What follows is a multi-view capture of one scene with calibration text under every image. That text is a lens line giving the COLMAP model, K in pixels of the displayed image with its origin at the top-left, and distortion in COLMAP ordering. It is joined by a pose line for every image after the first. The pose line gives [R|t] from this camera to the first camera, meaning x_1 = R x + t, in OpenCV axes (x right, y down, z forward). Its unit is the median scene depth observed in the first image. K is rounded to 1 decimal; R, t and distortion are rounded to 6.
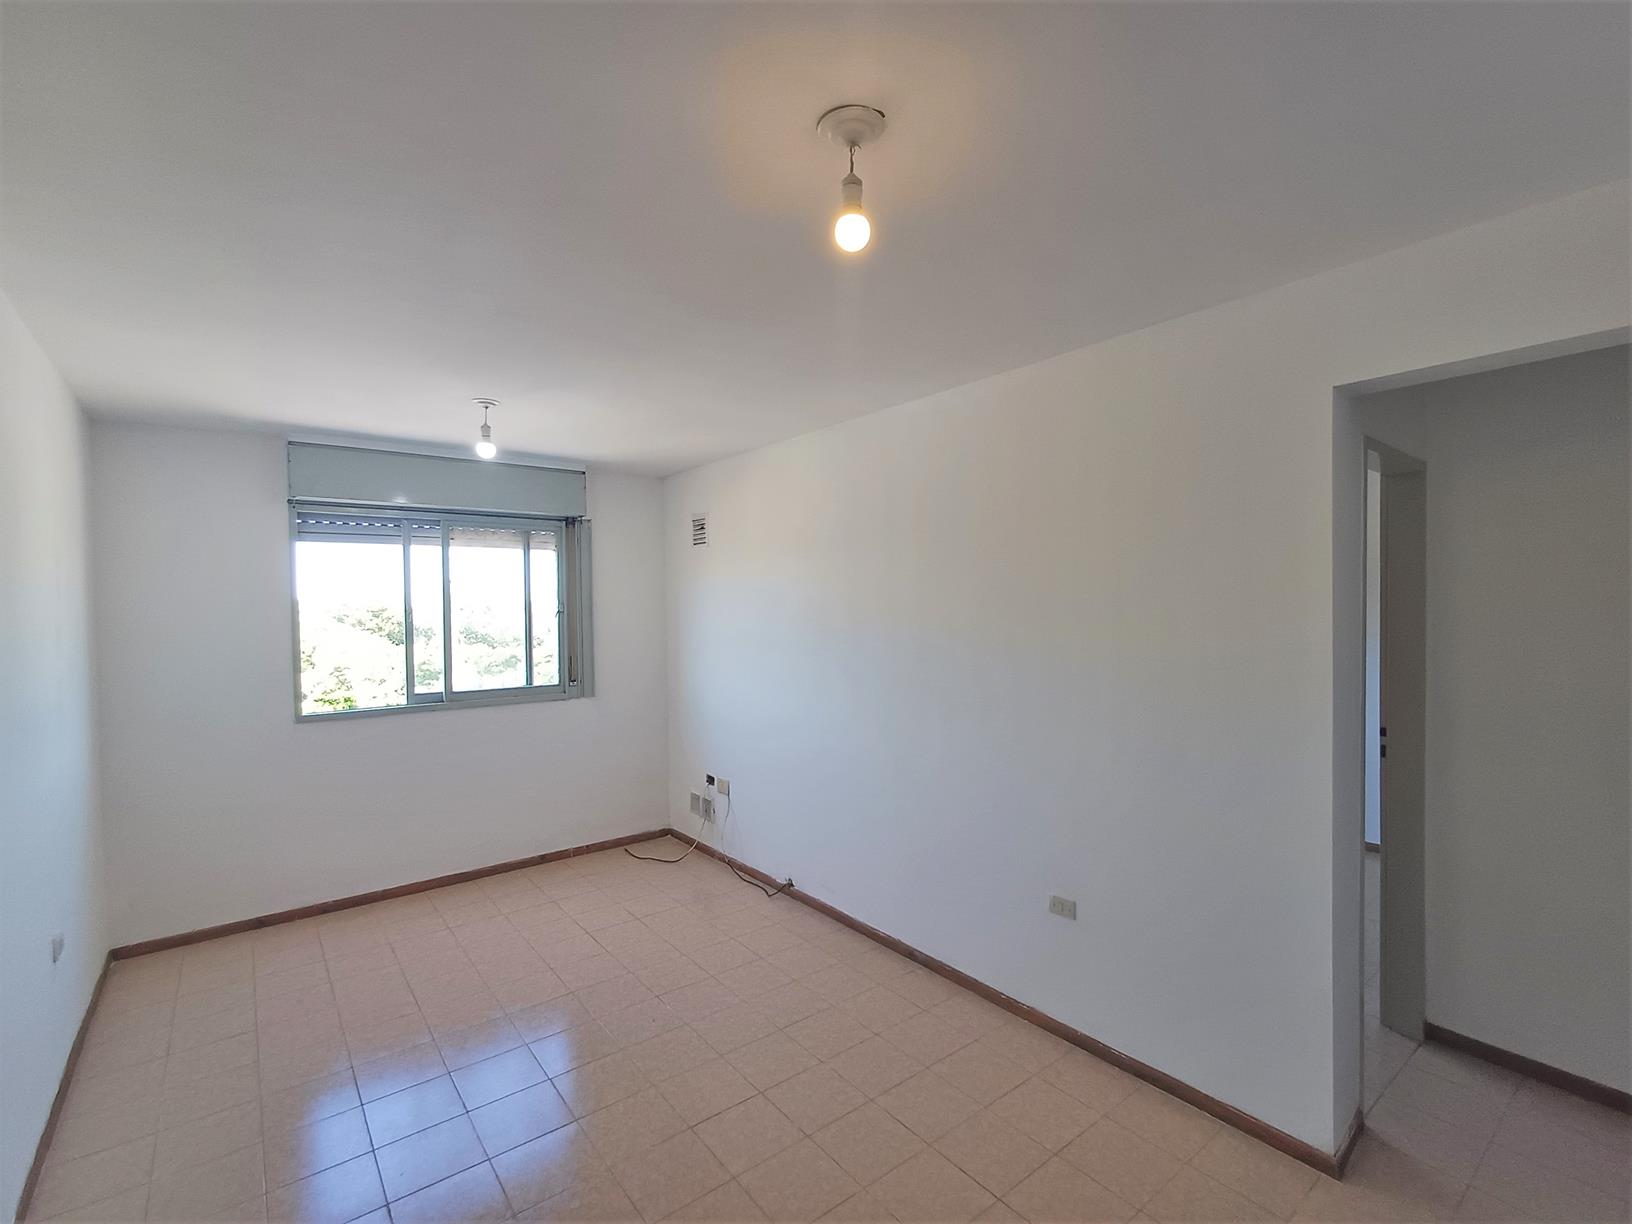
lens RADIAL K [[743.2, 0, 833.4], [0, 743.2, 623.5], [0, 0, 1]] dist [0.008000, 0.000223]
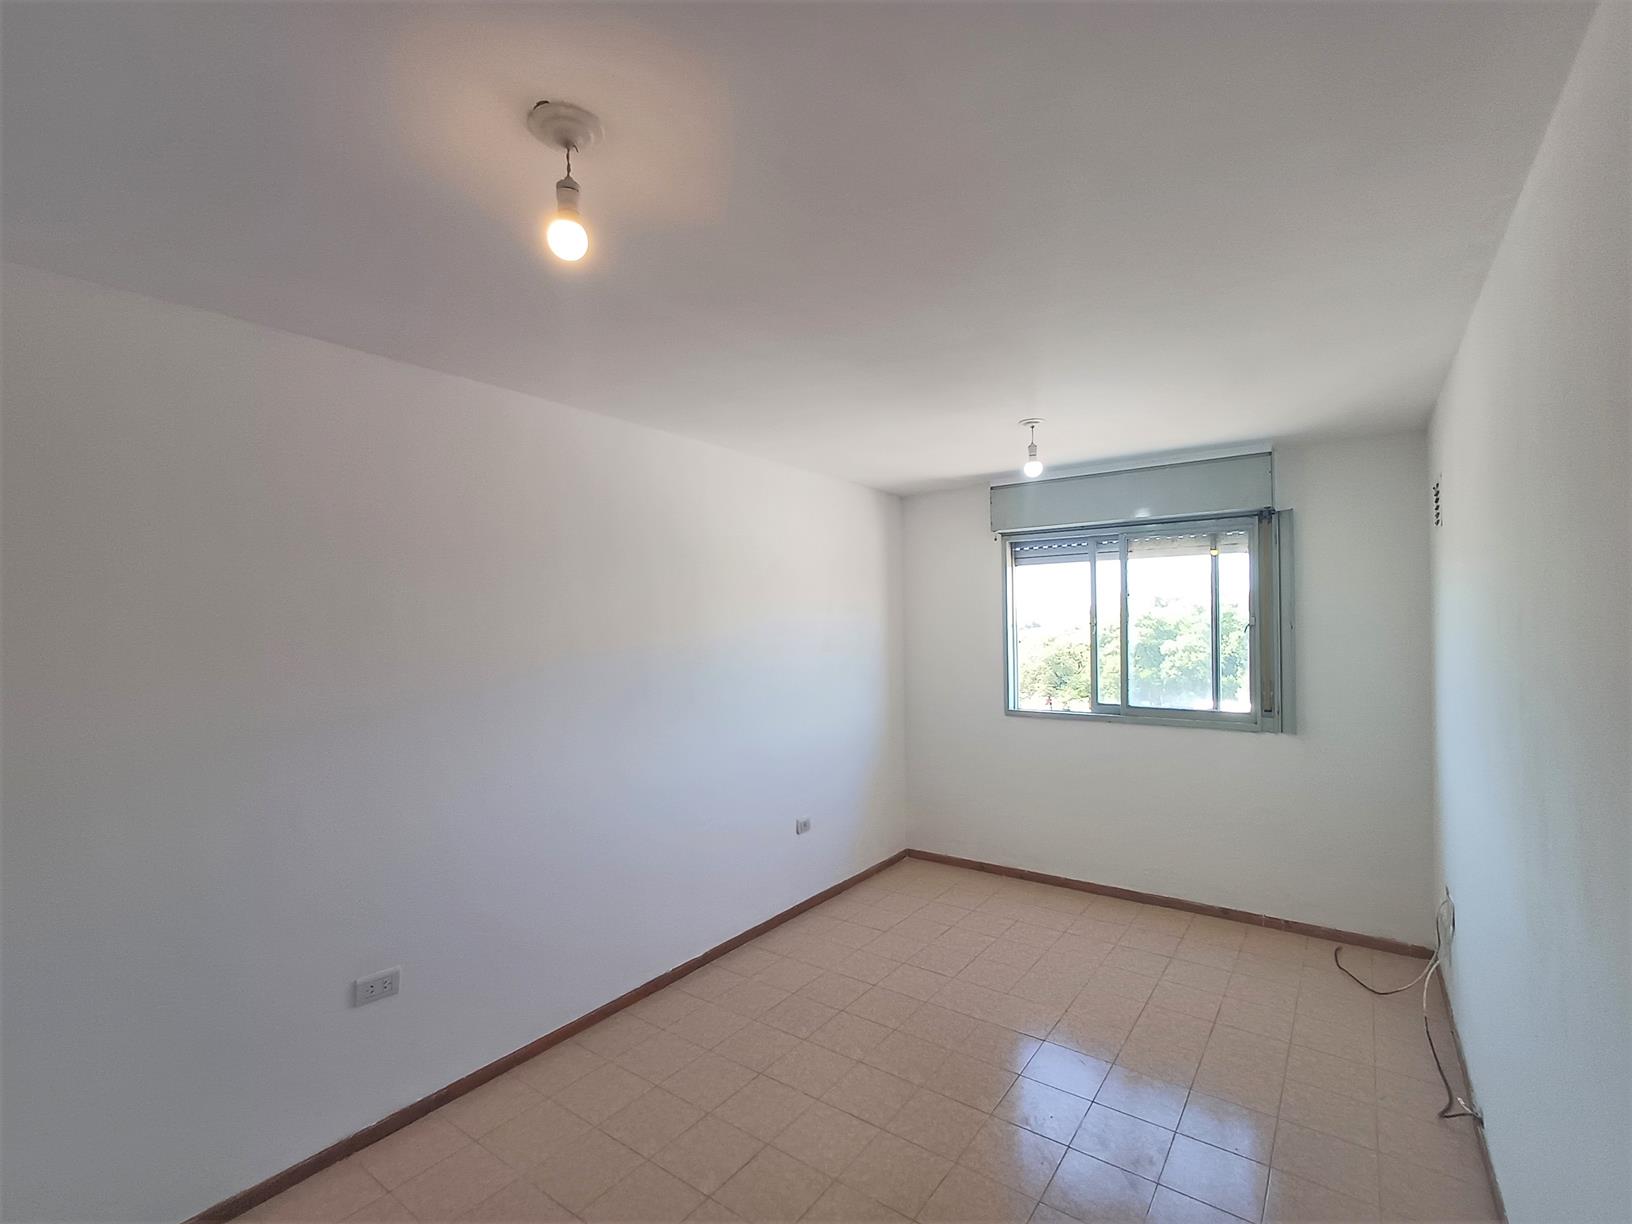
lens RADIAL K [[743.2, 0, 833.4], [0, 743.2, 623.5], [0, 0, 1]] dist [0.008000, 0.000223]
pose [[0.268584, 0.009204, -0.963212, 0.335814], [-0.013855, 0.999888, 0.005691, -0.017718], [0.963157, 0.011817, 0.268681, 0.353661]]
